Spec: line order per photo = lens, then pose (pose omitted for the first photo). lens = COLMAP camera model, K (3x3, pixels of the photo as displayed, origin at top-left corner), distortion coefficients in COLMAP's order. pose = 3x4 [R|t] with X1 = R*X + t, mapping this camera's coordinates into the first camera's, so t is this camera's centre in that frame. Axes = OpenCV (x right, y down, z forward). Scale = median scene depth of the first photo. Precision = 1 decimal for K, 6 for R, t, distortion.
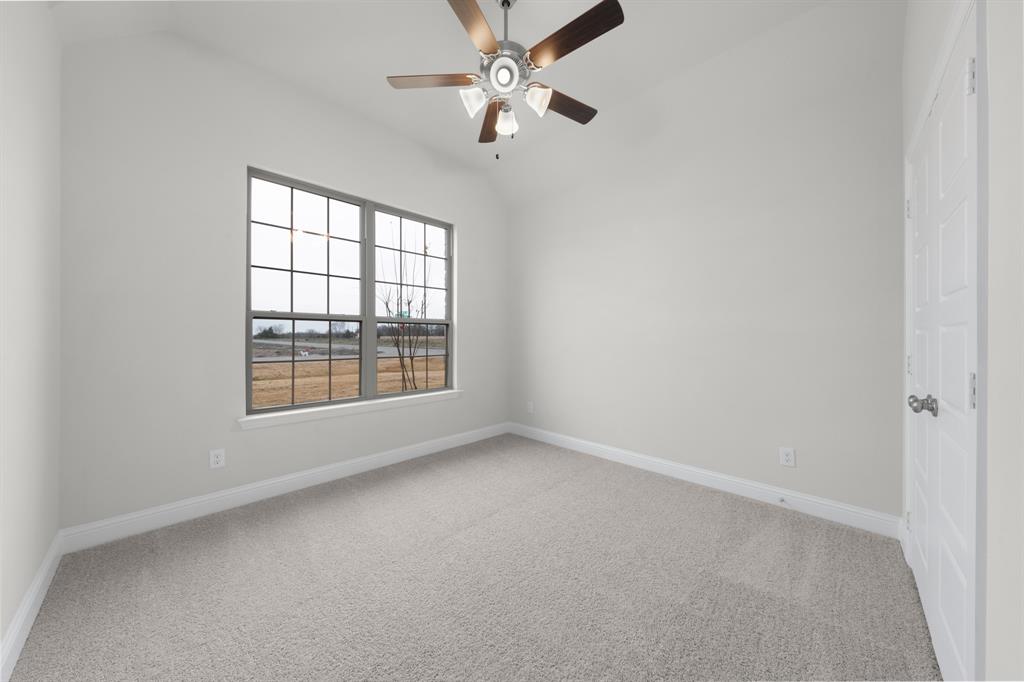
lens RADIAL K [[342.8, 0, 511.8], [0, 342.8, 336.0], [0, 0, 1]] dist [-0.004159, 0.000377]
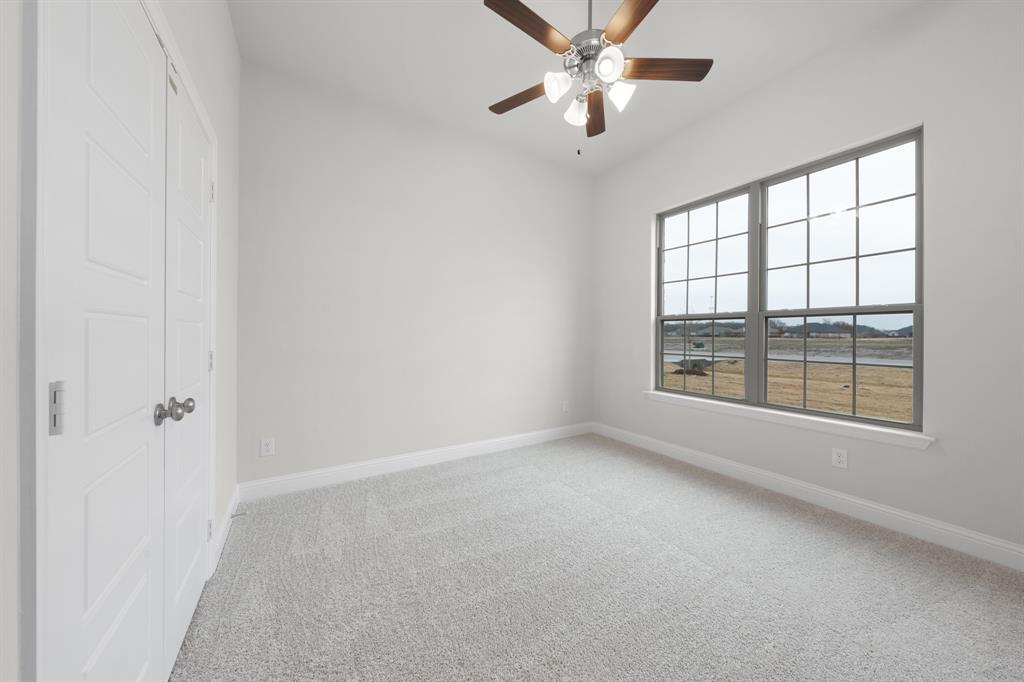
lens RADIAL K [[342.8, 0, 520.8], [0, 342.8, 337.0], [0, 0, 1]] dist [-0.004159, 0.000377]
pose [[-0.216141, 0.004609, -0.976351, 0.664892], [0.000600, 0.999989, 0.004588, 0.004250], [0.976362, 0.000406, -0.216141, 0.684697]]
